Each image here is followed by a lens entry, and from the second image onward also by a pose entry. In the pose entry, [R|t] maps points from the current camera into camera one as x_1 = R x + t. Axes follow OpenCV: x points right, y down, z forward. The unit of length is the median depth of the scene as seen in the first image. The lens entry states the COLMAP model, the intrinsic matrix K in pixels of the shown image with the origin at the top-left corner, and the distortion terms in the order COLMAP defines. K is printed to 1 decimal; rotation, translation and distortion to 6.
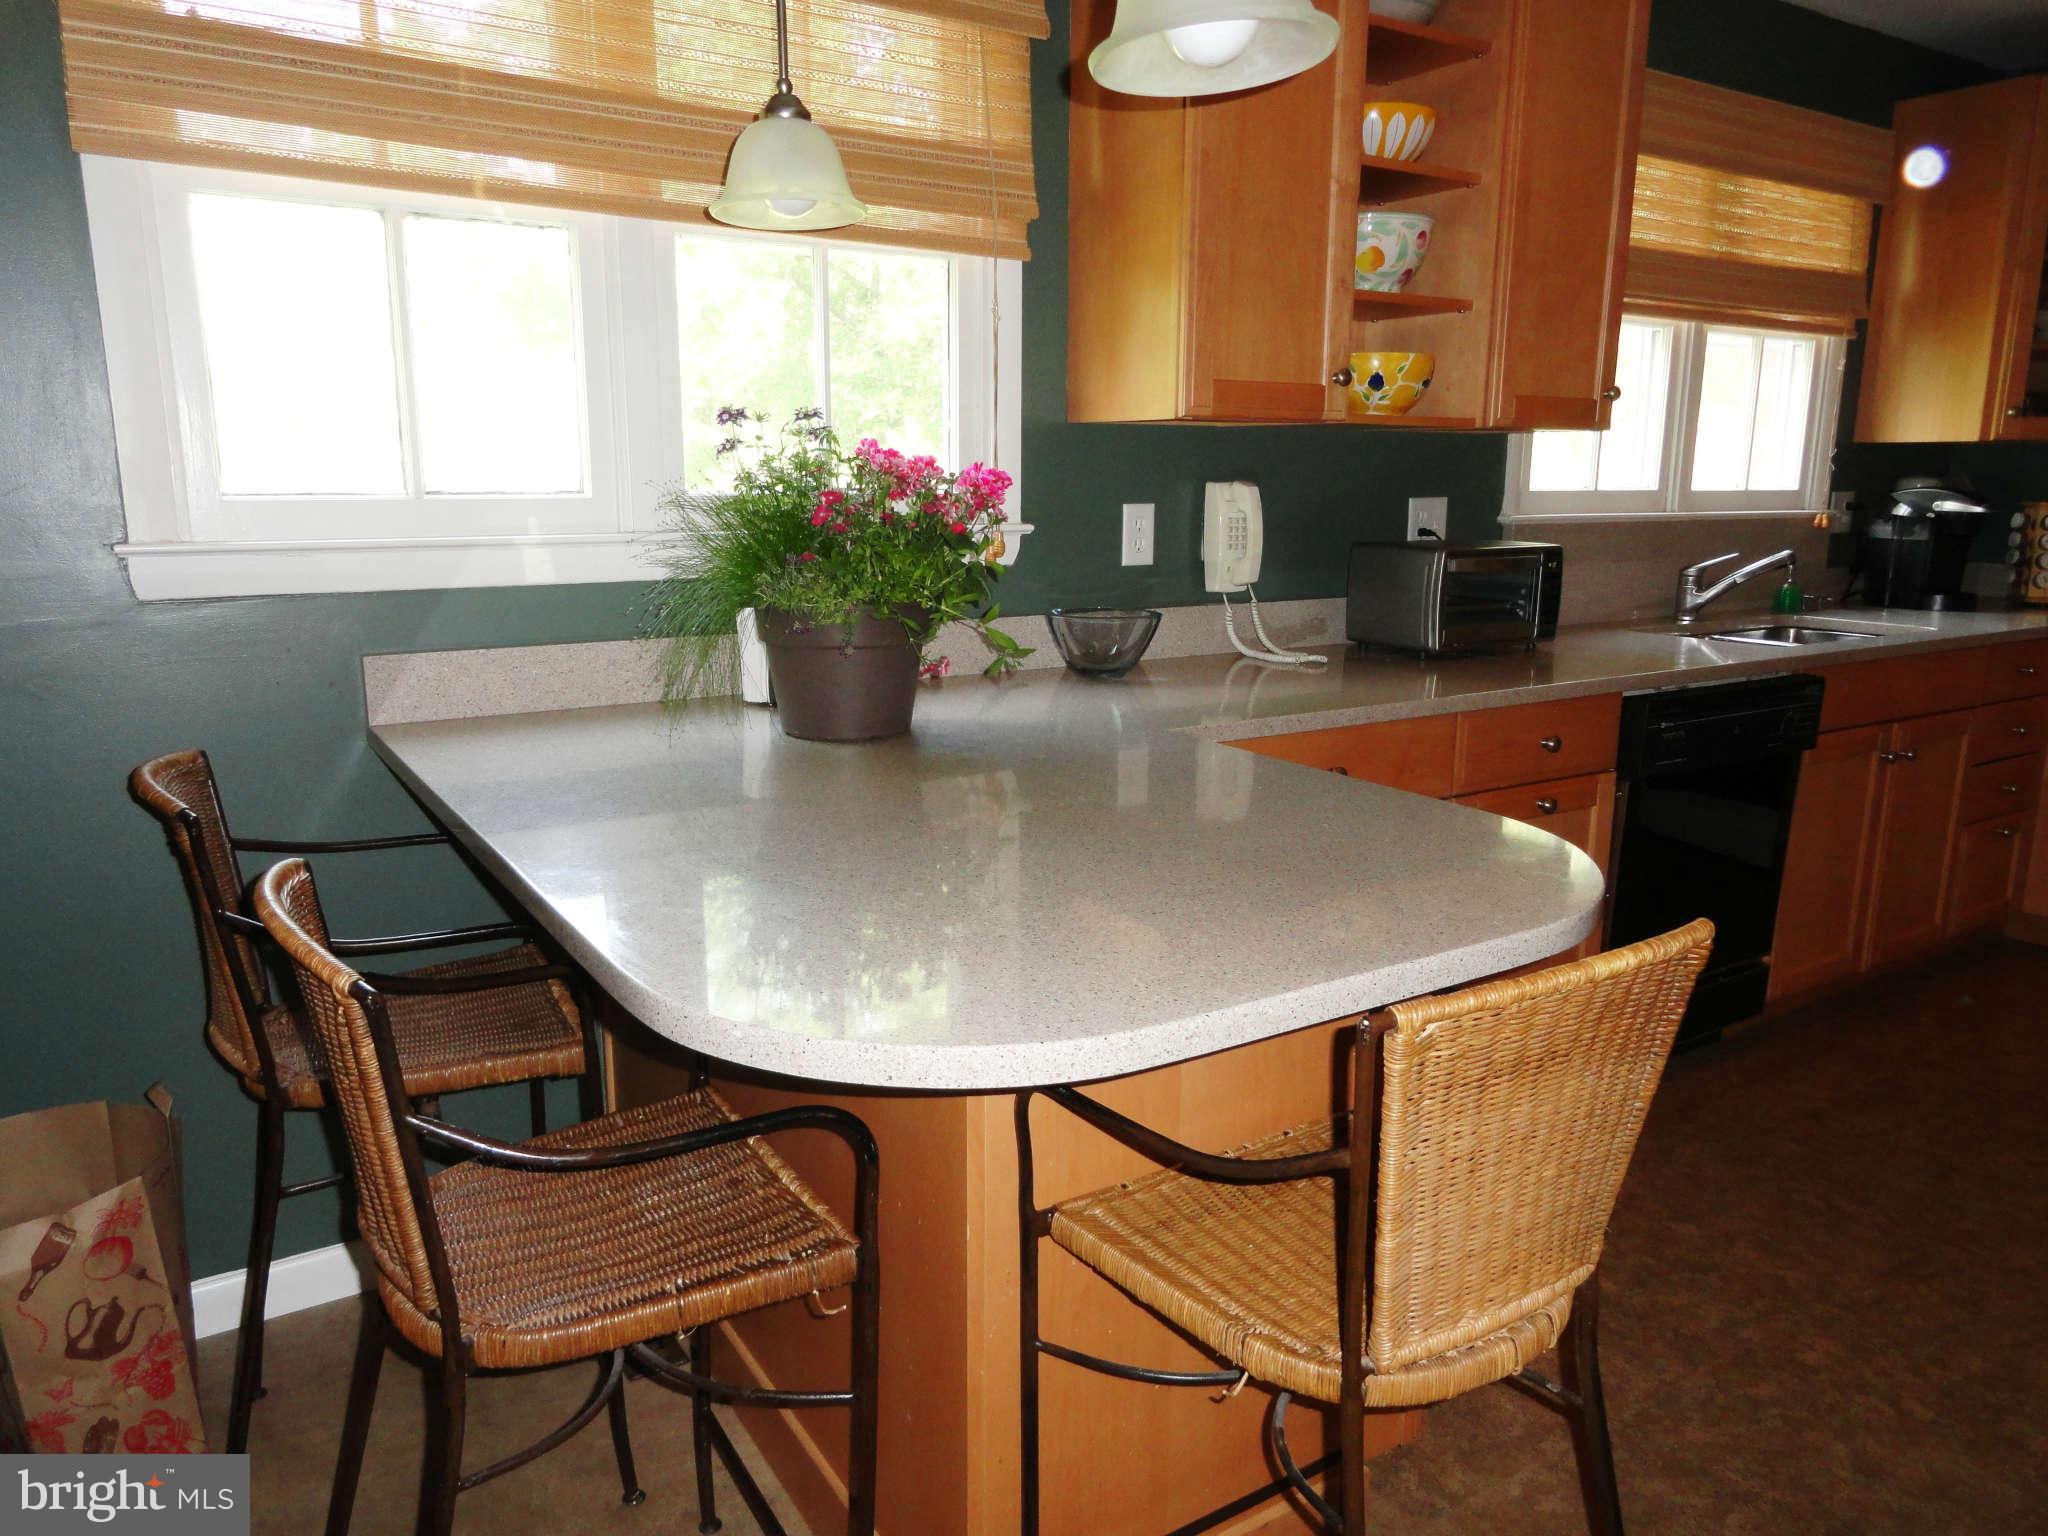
lens RADIAL K [[1397.5, 0, 1026.1], [0, 1397.5, 758.6], [0, 0, 1]] dist [-0.004482, 0.008359]
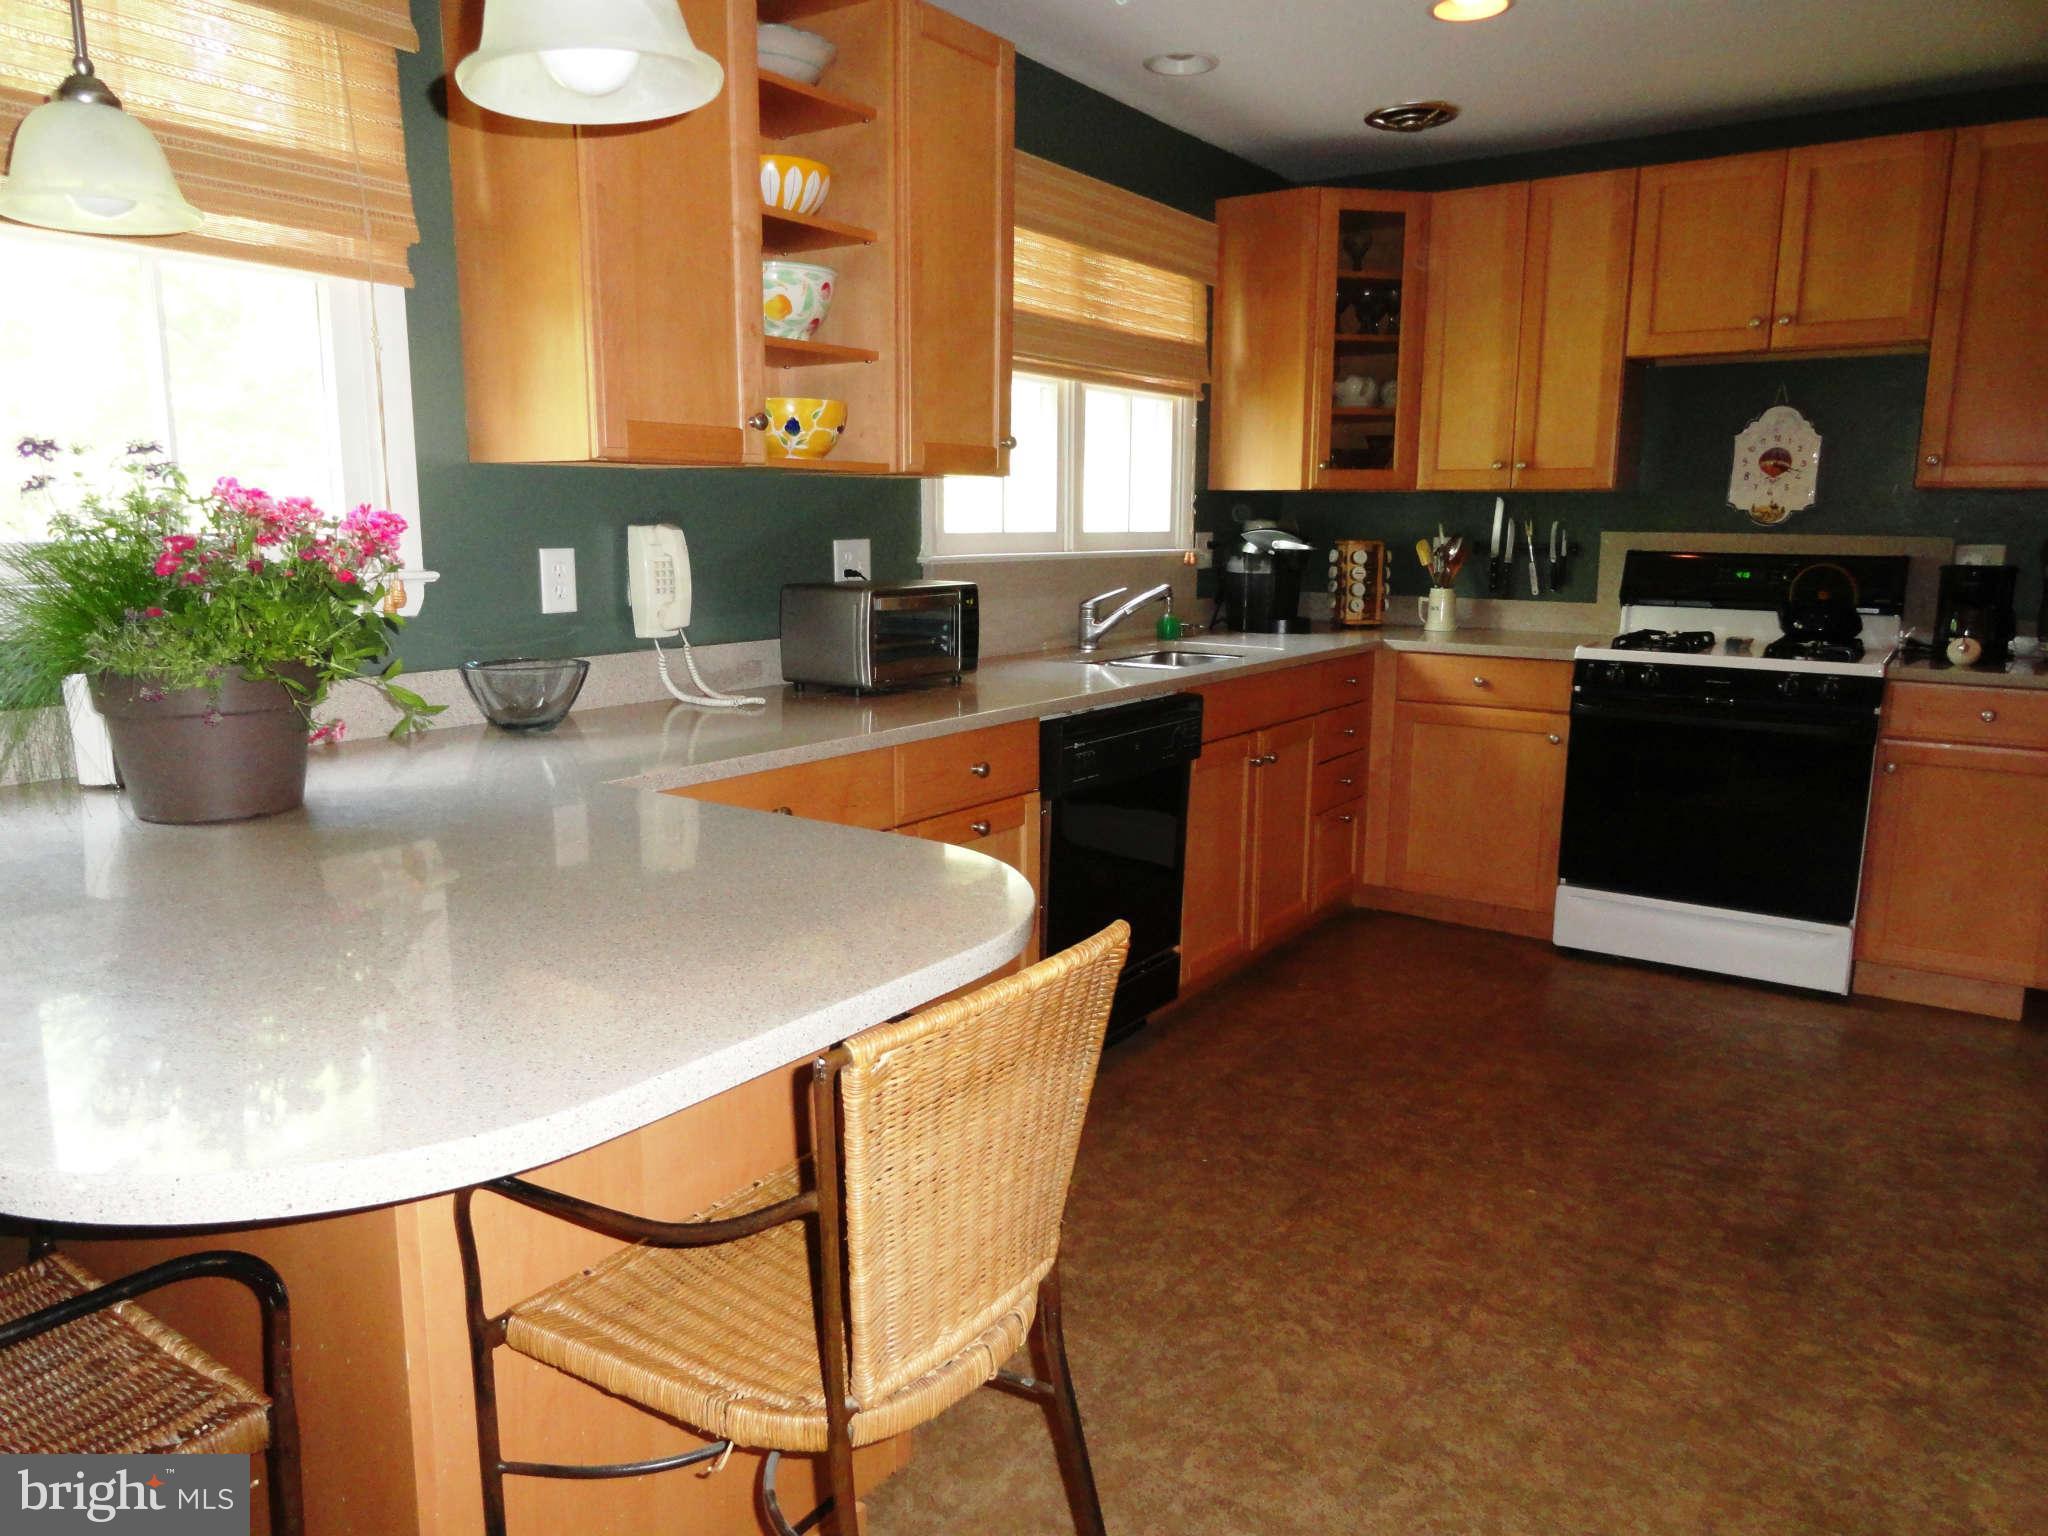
lens RADIAL K [[1397.5, 0, 1015.8], [0, 1397.5, 757.6], [0, 0, 1]] dist [-0.004482, 0.008359]
pose [[0.925464, -0.065420, 0.373143, 0.007096], [0.077308, 0.996863, -0.016967, 0.000349], [-0.370863, 0.044549, 0.927619, 0.008398]]
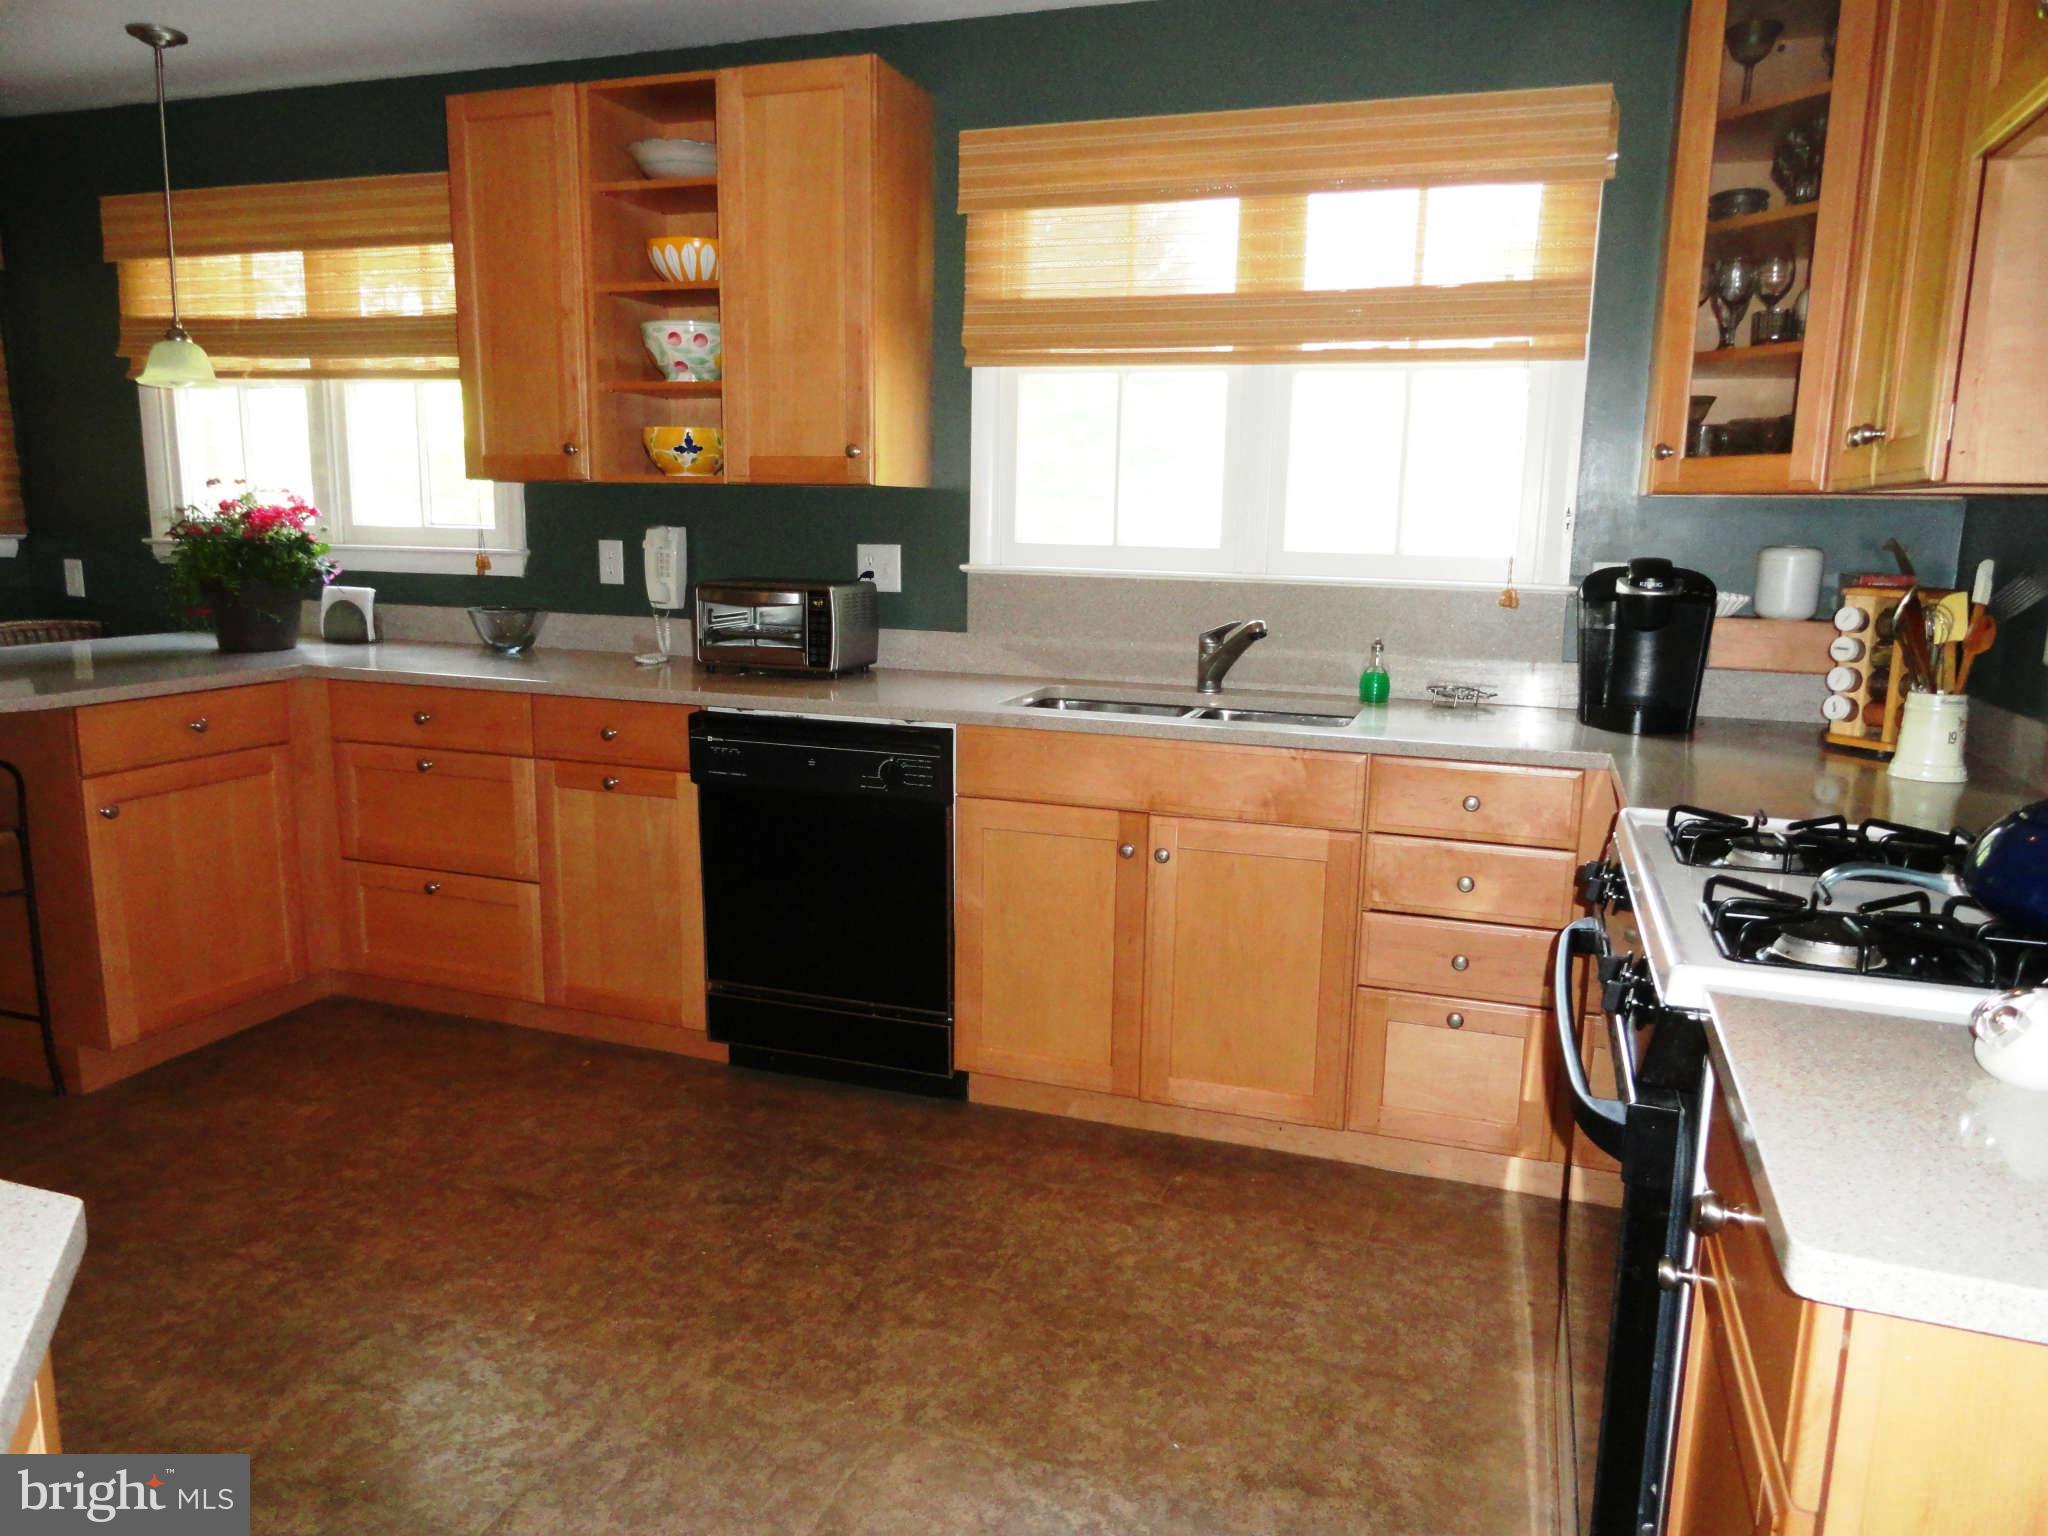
lens RADIAL K [[1397.5, 0, 1024.1], [0, 1397.5, 765.7], [0, 0, 1]] dist [-0.004482, 0.008359]
pose [[0.617700, 0.144309, -0.773060, 1.829601], [-0.171490, 0.984080, 0.046674, -0.120970], [0.767488, 0.103741, 0.632614, 0.577849]]
